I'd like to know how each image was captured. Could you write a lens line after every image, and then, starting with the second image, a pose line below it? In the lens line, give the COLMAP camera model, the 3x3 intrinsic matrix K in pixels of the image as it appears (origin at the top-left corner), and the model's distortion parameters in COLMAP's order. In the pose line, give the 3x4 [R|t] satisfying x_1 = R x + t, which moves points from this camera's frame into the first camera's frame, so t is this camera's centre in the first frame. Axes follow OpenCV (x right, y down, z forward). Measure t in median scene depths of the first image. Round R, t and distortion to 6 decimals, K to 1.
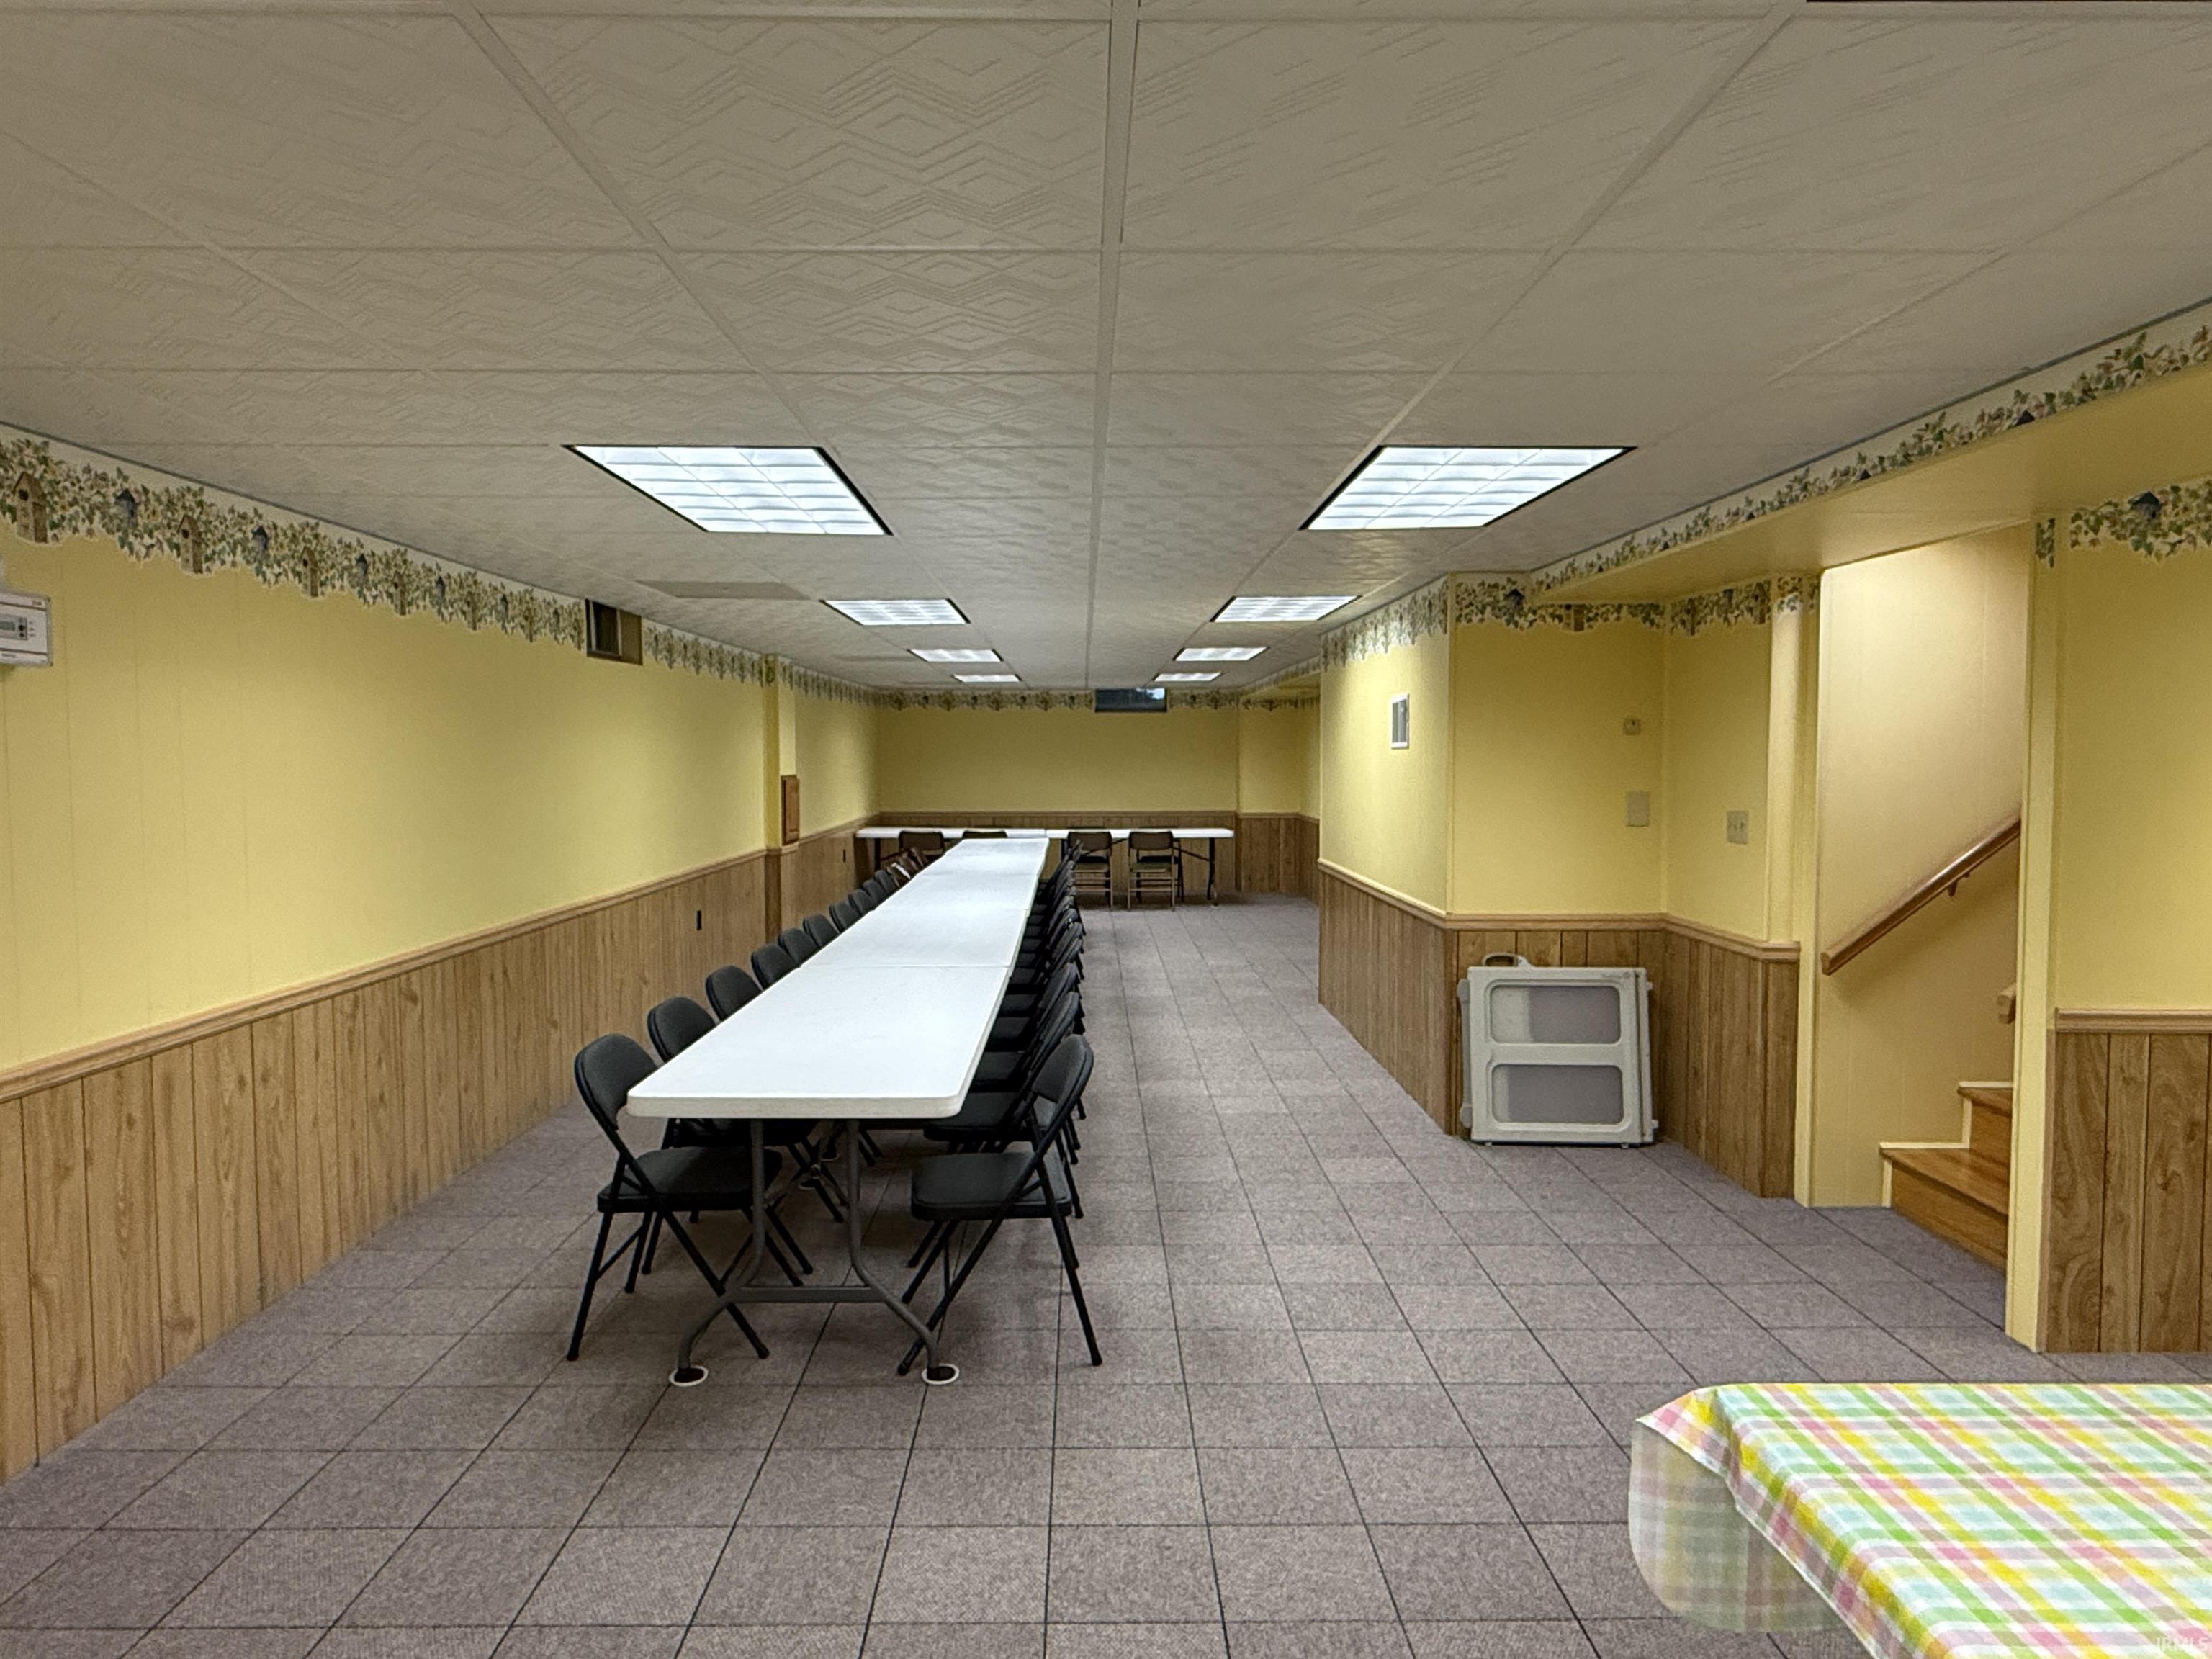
lens RADIAL K [[1388.4, 0, 1087.8], [0, 1388.4, 823.7], [0, 0, 1]] dist [-0.016152, 0.005145]
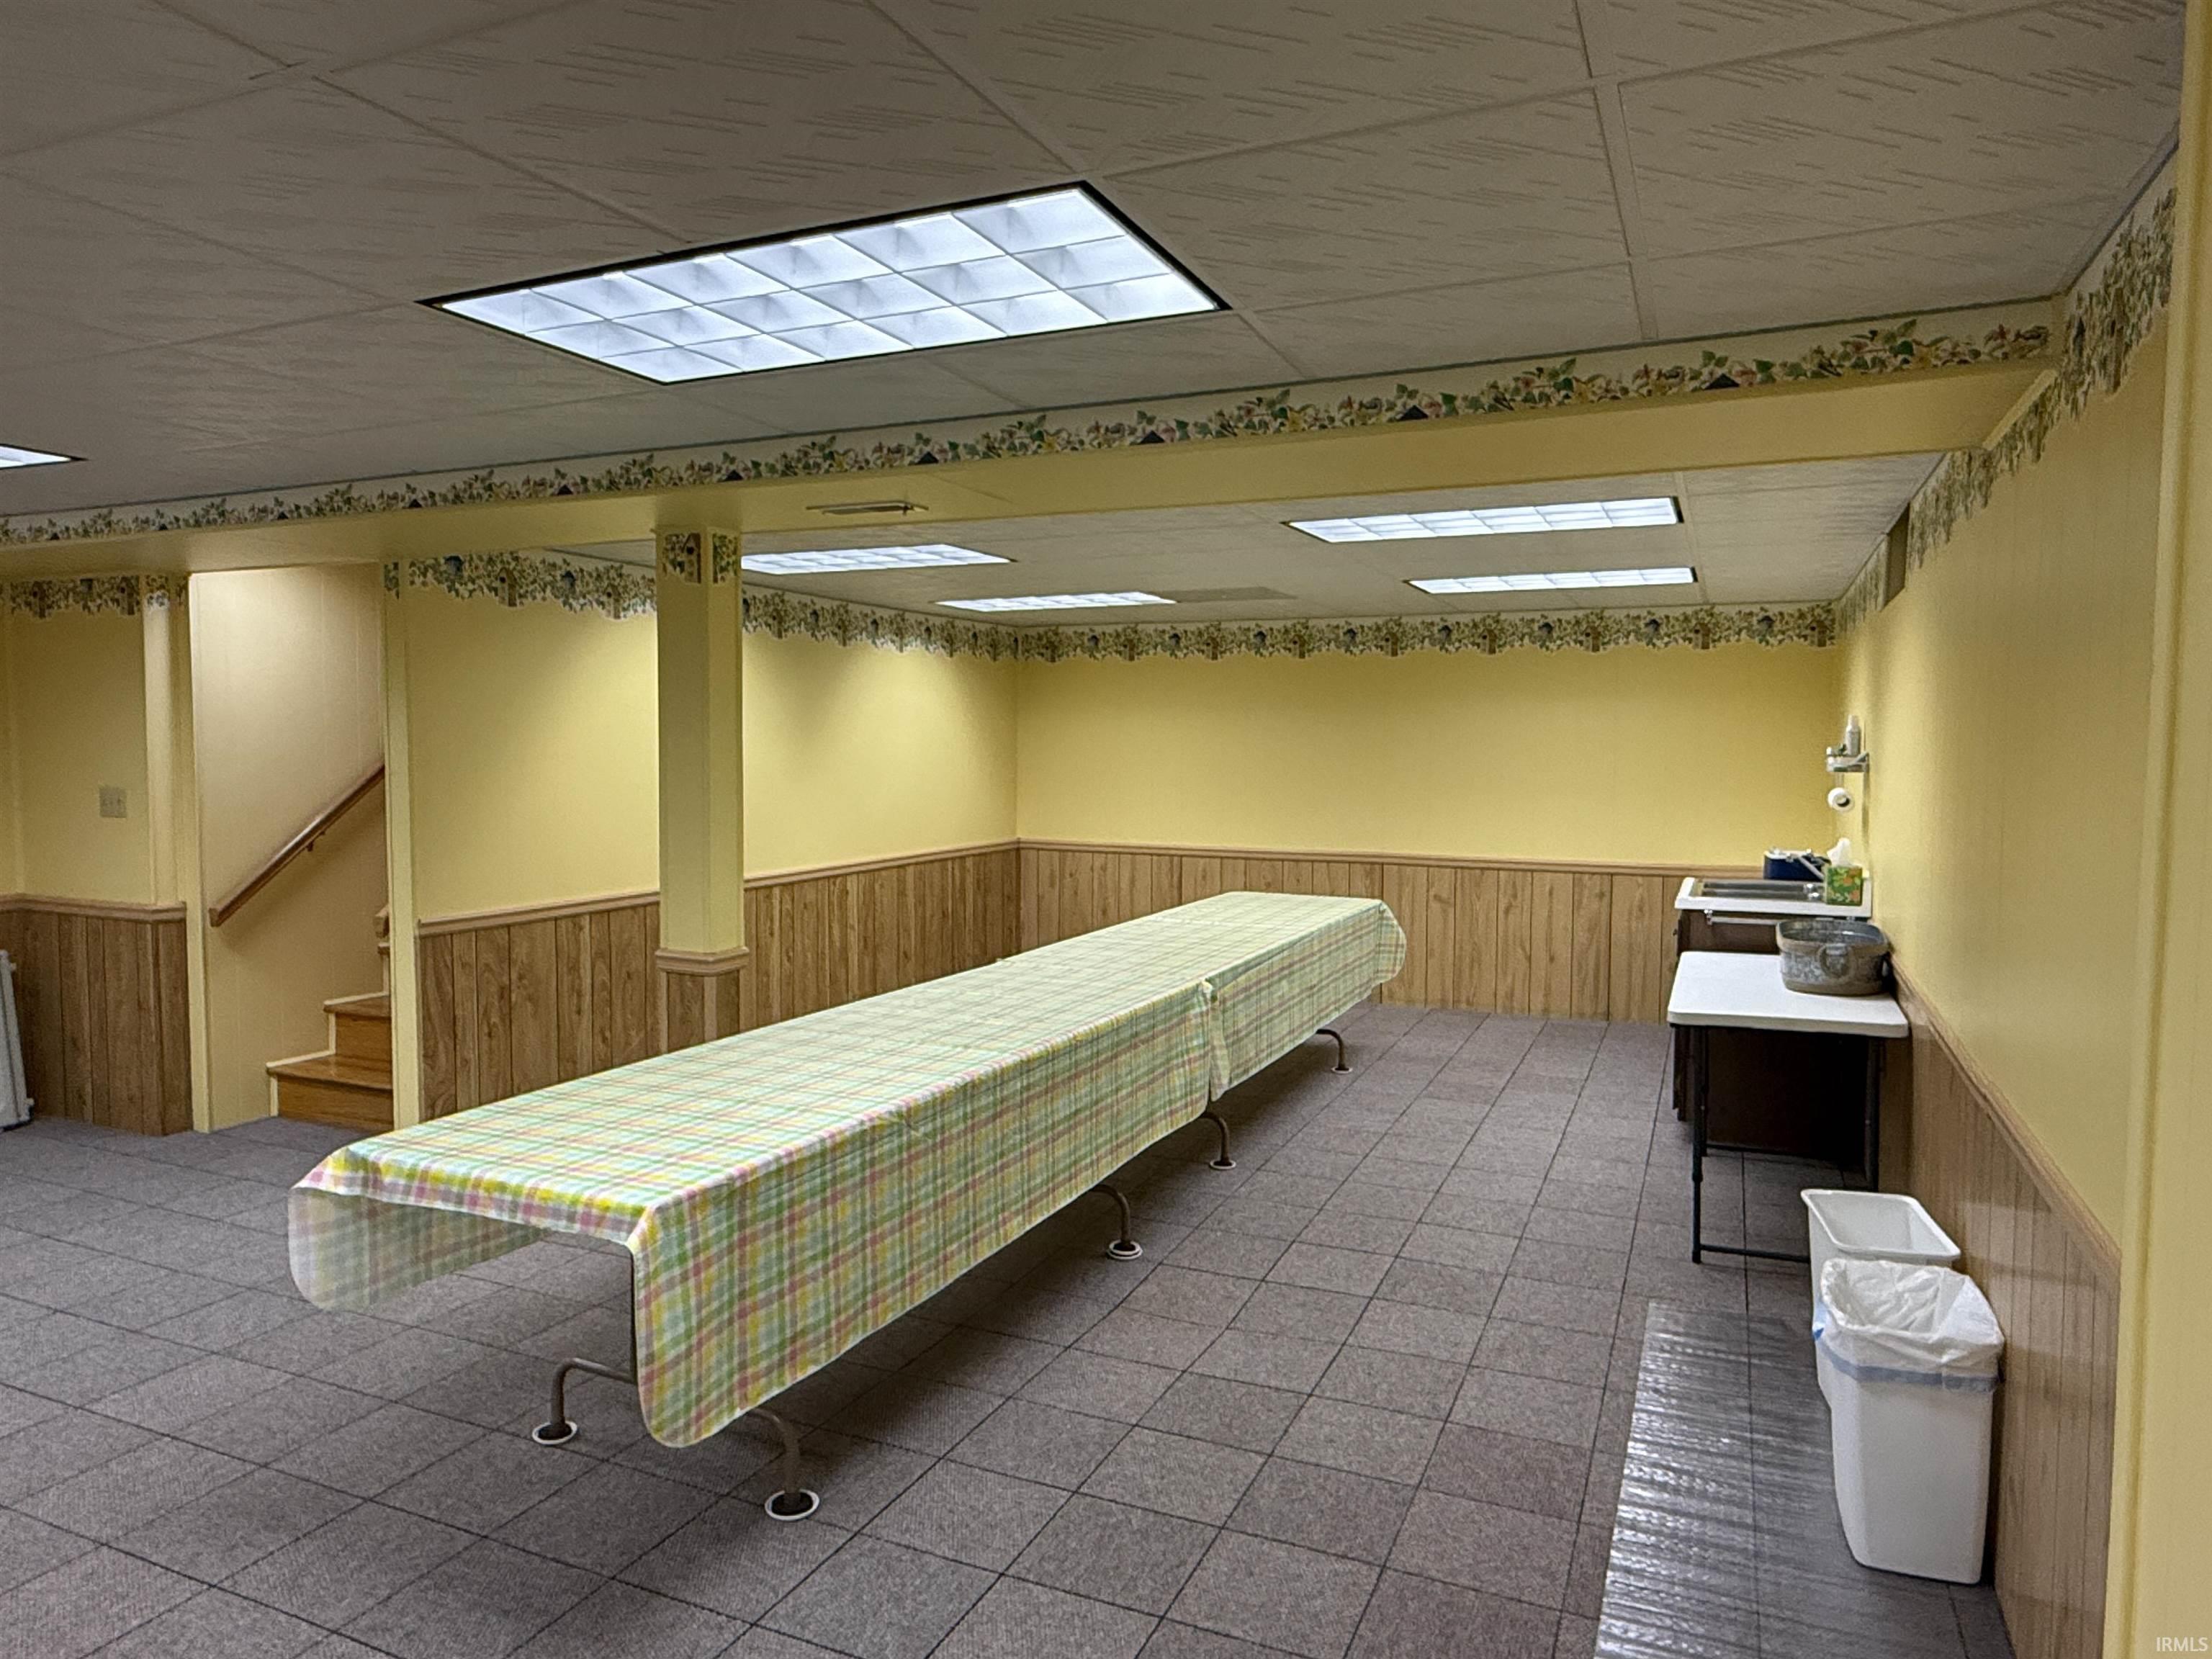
lens RADIAL K [[1388.4, 0, 1102.3], [0, 1388.4, 825.7], [0, 0, 1]] dist [-0.016152, 0.005145]
pose [[0.400380, -0.048680, 0.915055, -0.276684], [0.038860, 0.998592, 0.036121, 0.015751], [-0.915525, 0.021096, 0.401708, -0.179143]]
